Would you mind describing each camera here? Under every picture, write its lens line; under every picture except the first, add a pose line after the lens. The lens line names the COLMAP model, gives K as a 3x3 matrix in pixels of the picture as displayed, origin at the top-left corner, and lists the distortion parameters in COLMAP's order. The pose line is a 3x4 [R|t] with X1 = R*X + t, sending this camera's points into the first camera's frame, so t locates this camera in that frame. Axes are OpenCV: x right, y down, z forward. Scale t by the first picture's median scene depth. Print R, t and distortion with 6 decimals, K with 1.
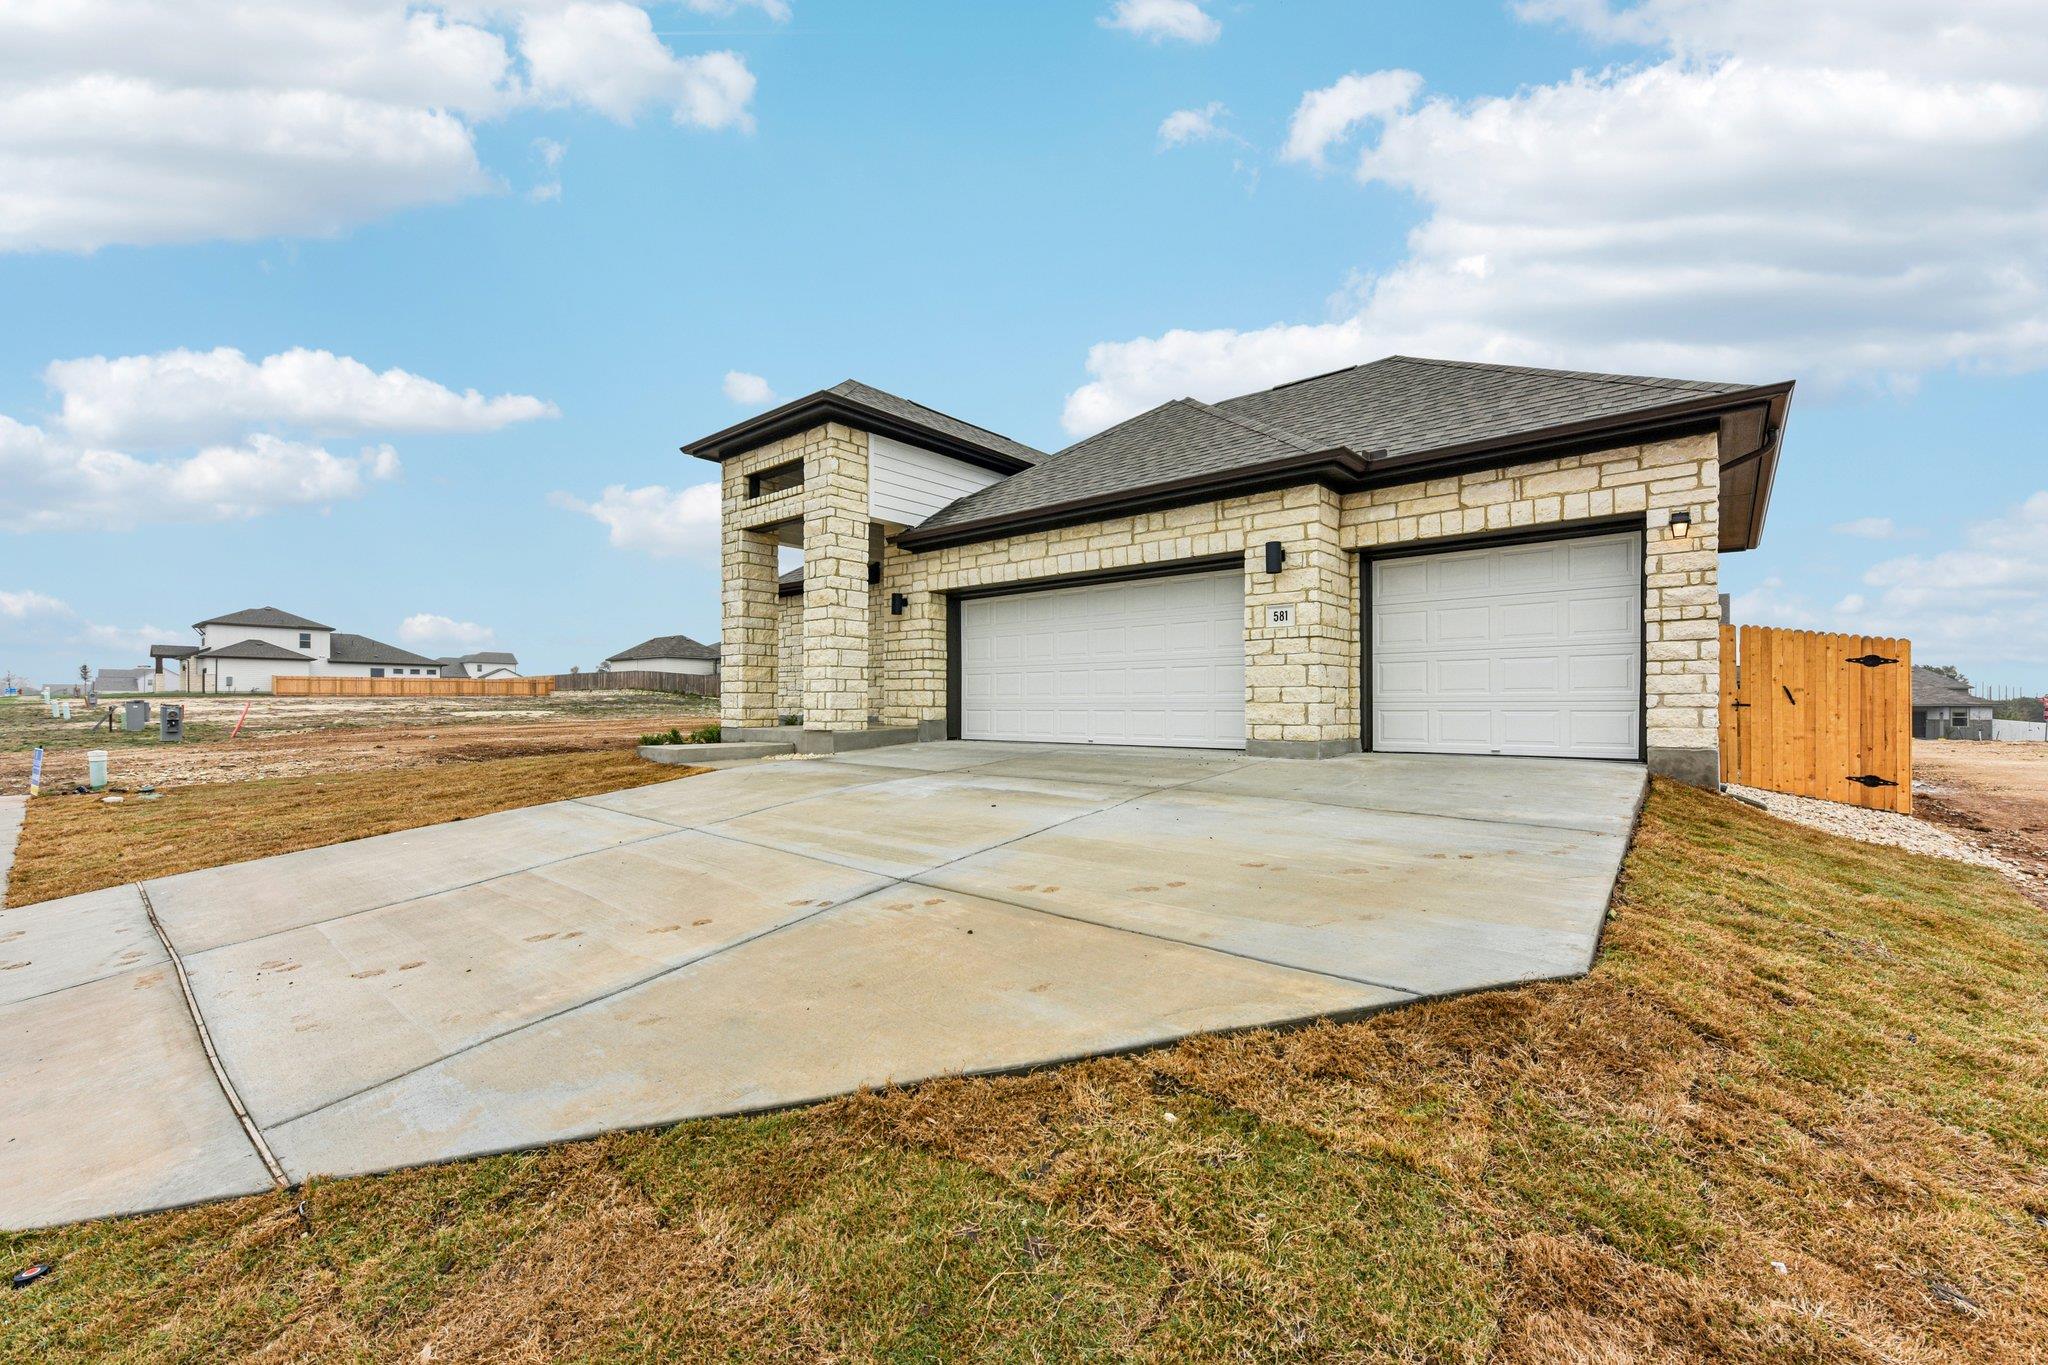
lens RADIAL K [[823.5, 0, 1024.0], [0, 823.5, 682.5], [0, 0, 1]] dist [-0.000115, -0.000122]
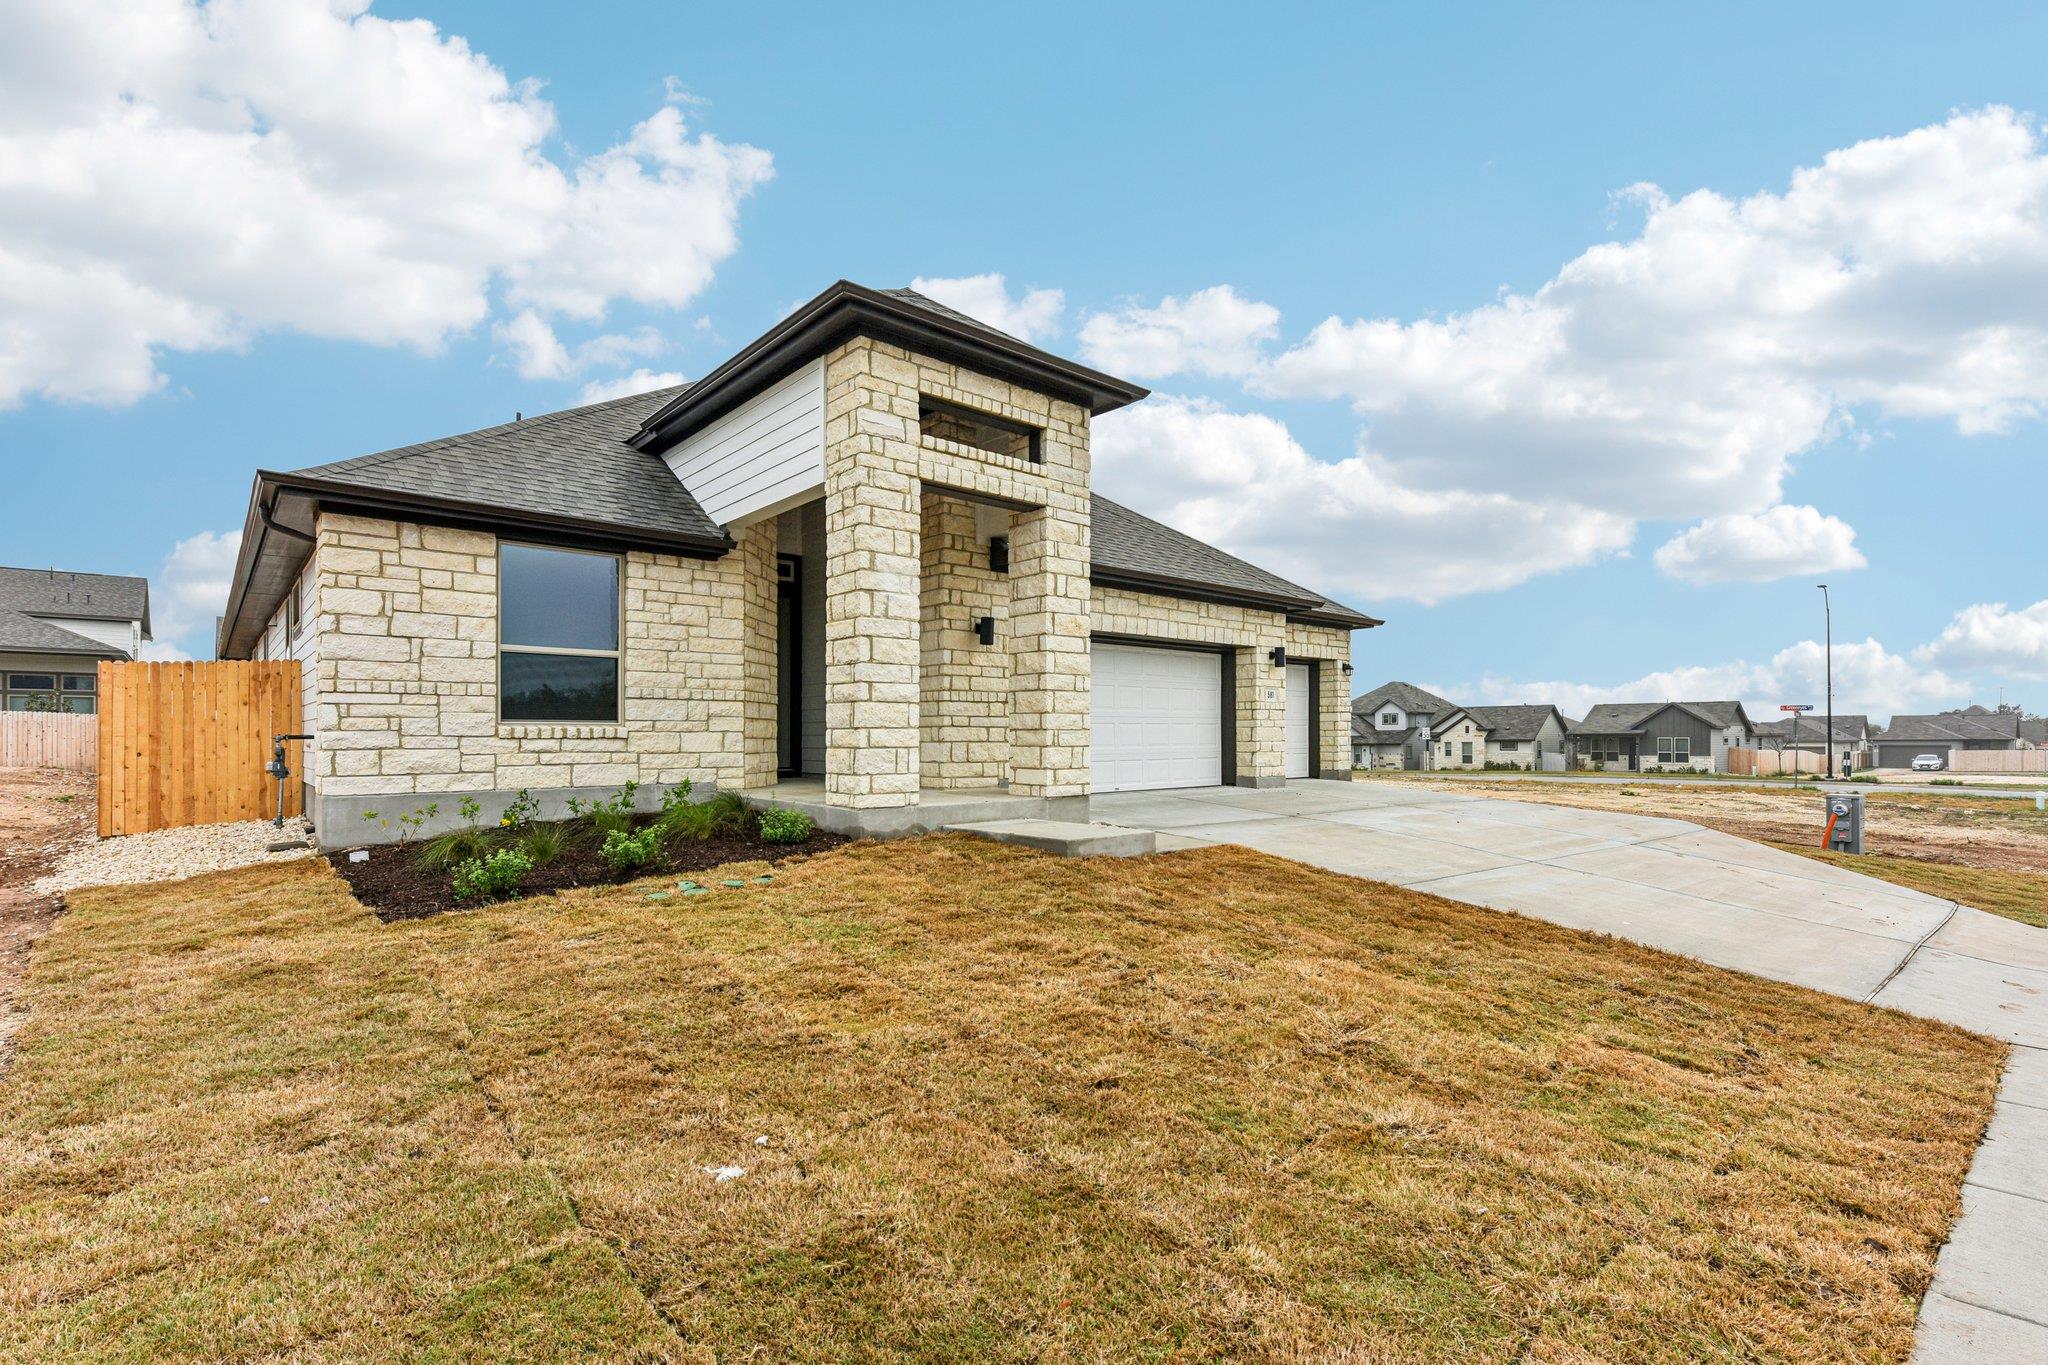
lens RADIAL K [[946.7, 0, 1021.8], [0, 946.7, 730.1], [0, 0, 1]] dist [-0.000365, -0.000229]
pose [[0.152682, 0.006181, 0.988256, -1.079470], [-0.021452, 0.999766, -0.002939, 0.000186], [-0.988042, -0.020751, 0.152779, 0.859792]]
